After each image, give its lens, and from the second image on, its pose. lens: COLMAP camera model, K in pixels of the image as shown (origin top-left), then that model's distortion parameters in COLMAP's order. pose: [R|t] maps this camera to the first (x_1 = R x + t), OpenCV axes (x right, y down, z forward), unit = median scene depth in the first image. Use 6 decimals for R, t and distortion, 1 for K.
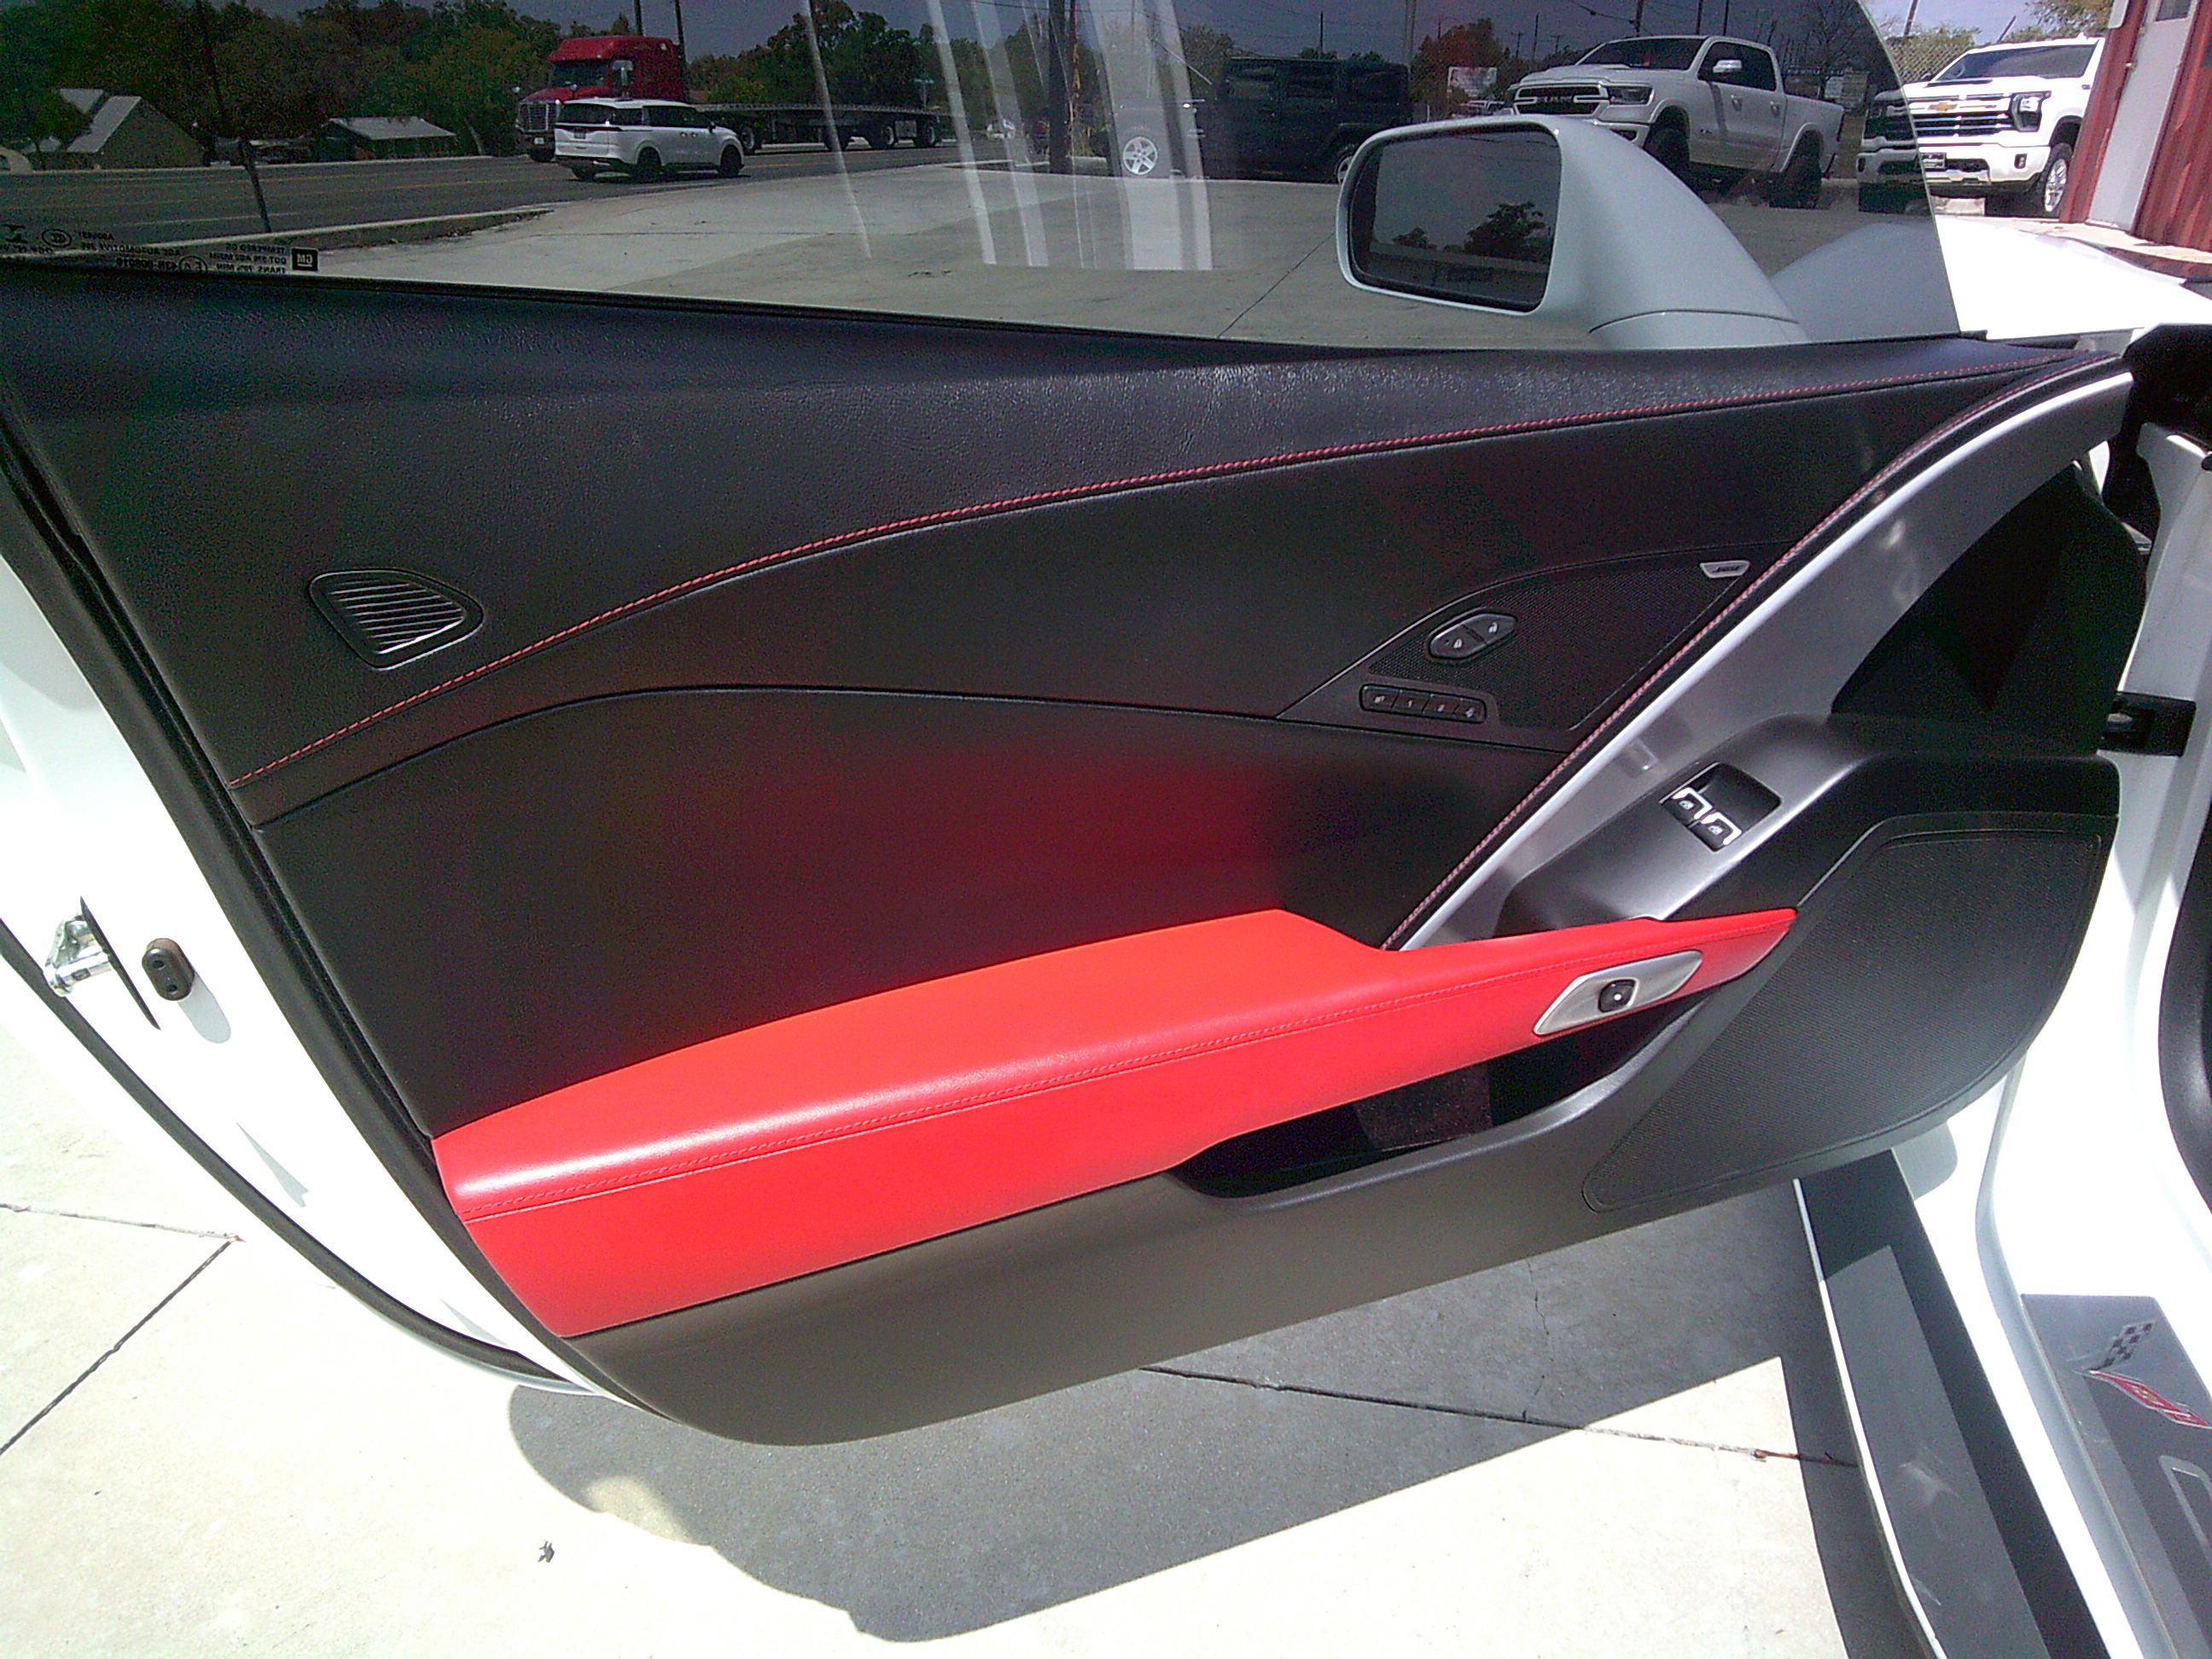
lens RADIAL K [[1550.7, 0, 1125.8], [0, 1550.7, 829.3], [0, 0, 1]] dist [-0.024684, 0.014690]
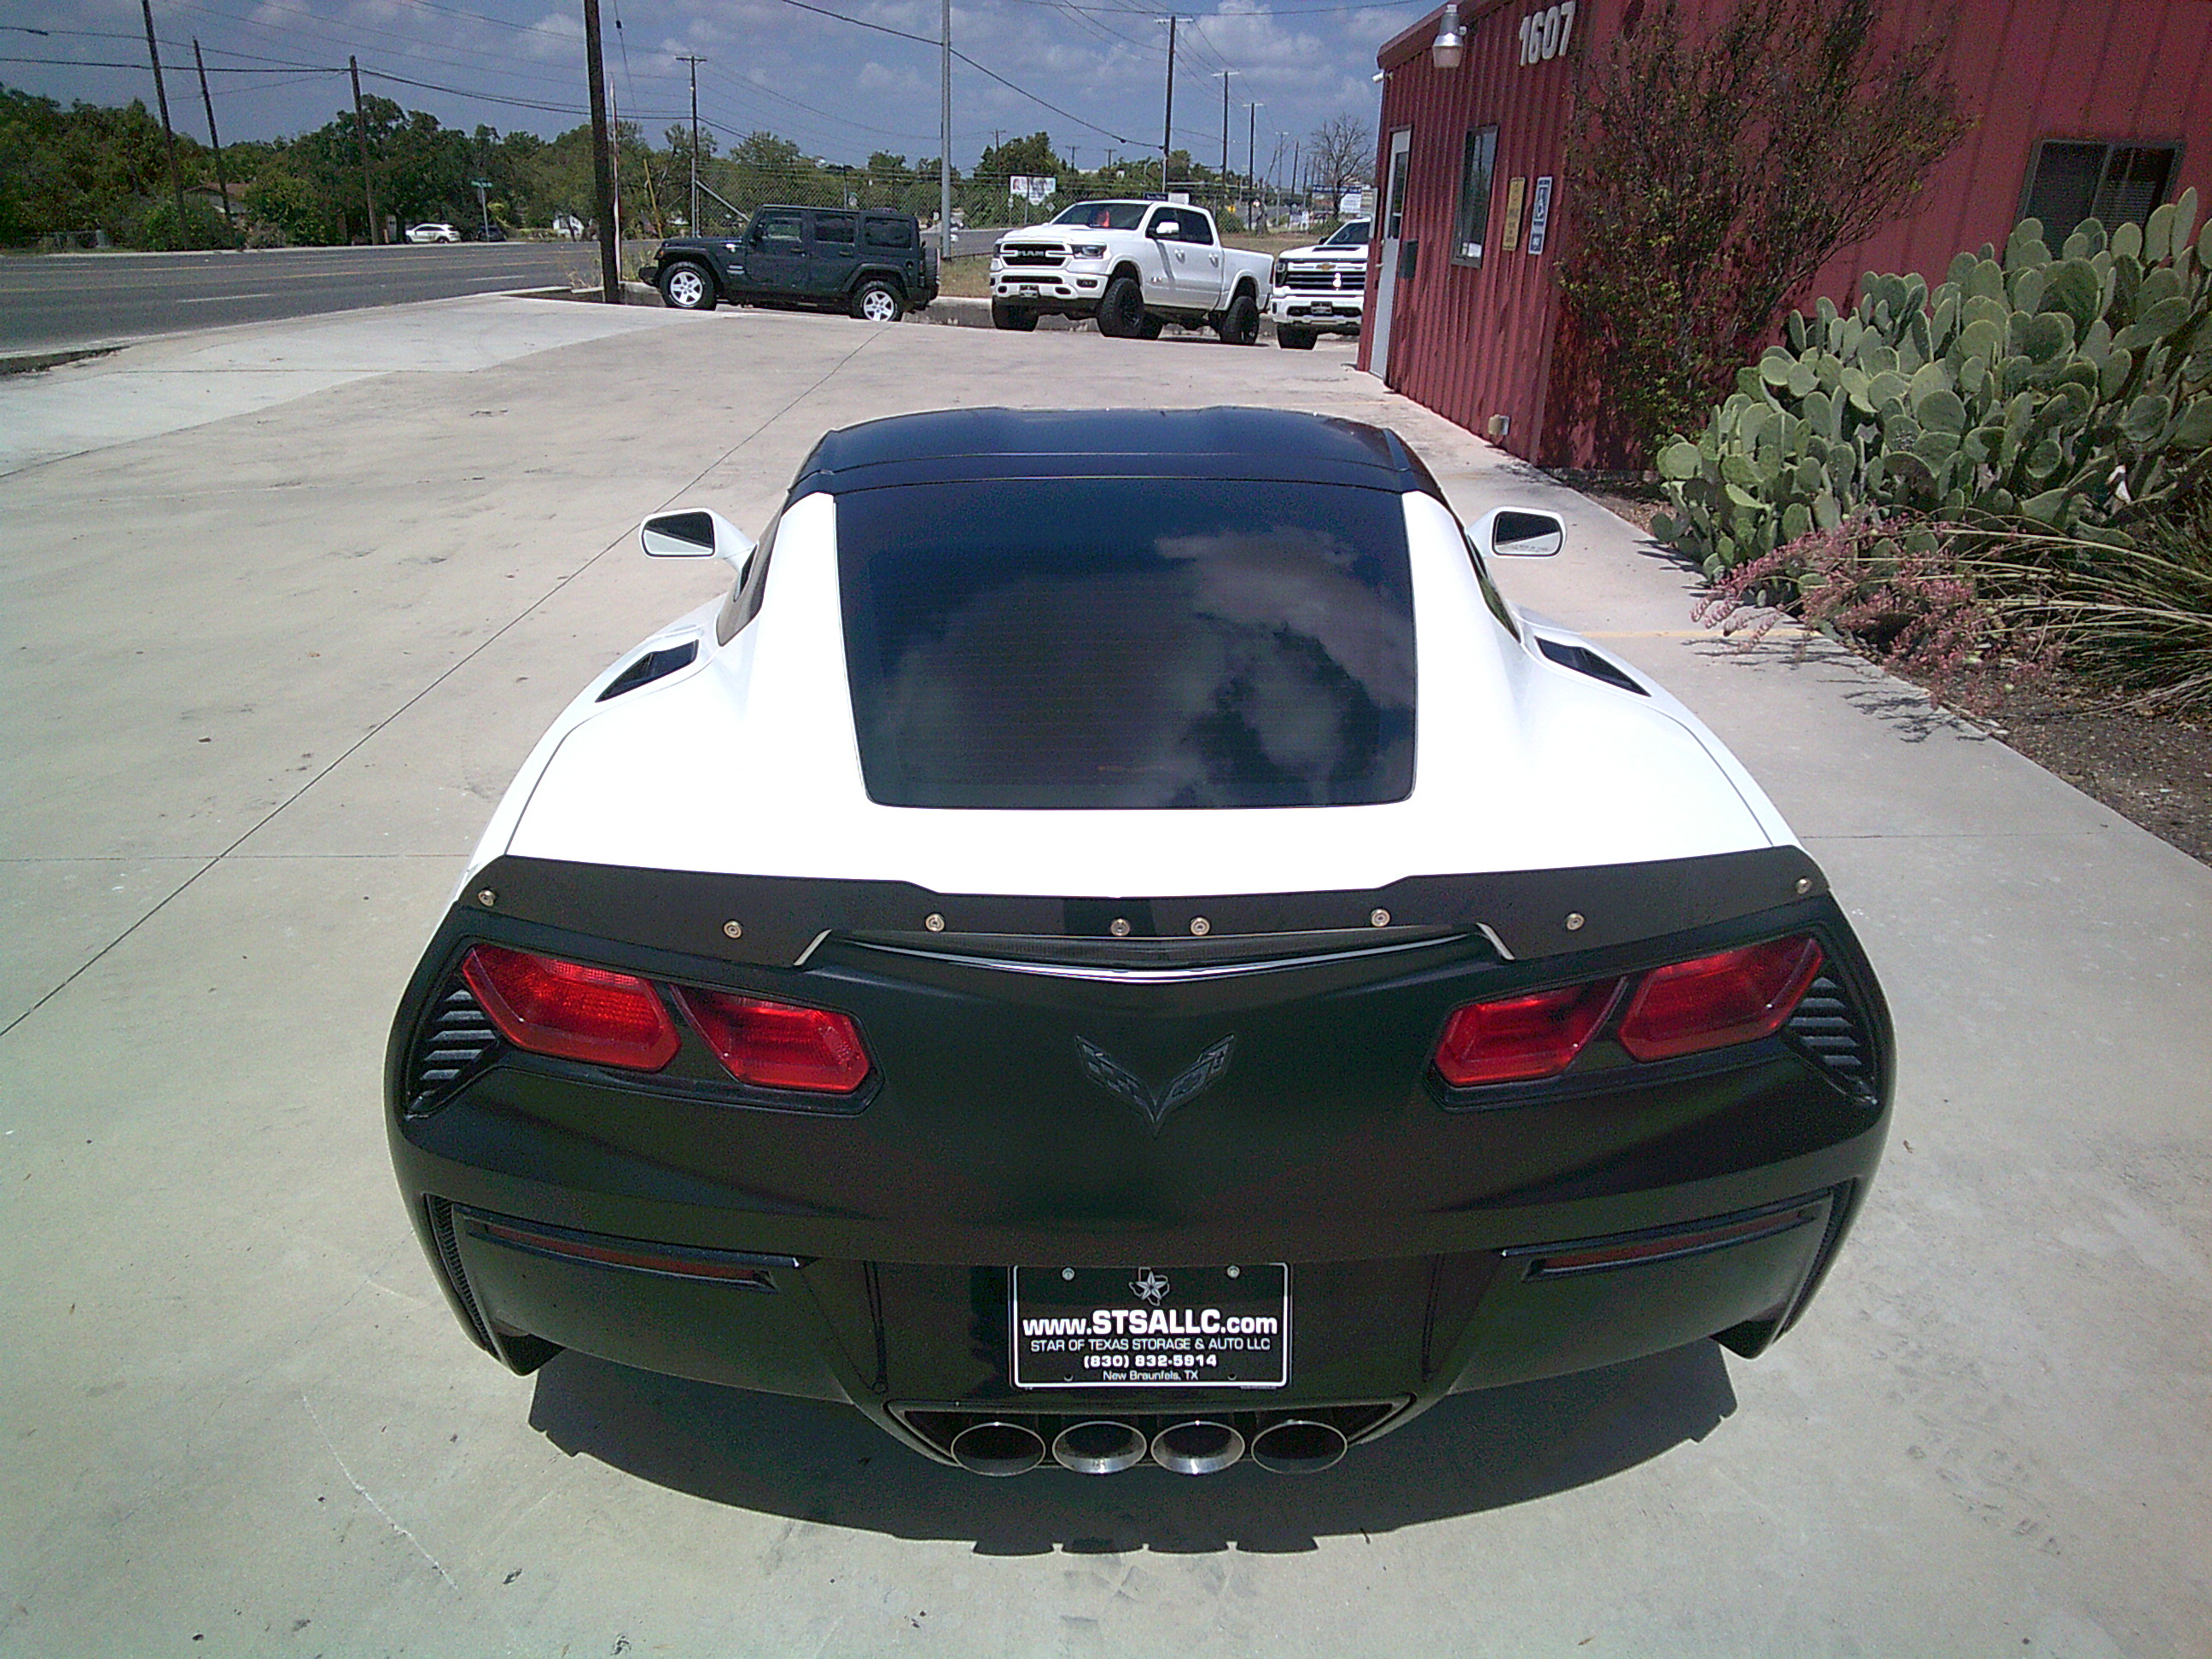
lens RADIAL K [[1550.7, 0, 1102.9], [0, 1550.7, 816.9], [0, 0, 1]] dist [-0.024684, 0.014690]
pose [[0.971362, -0.063371, 0.228999, 0.026123], [0.077413, 0.995597, -0.052855, 0.036831], [-0.224642, 0.069069, 0.971991, -0.163594]]
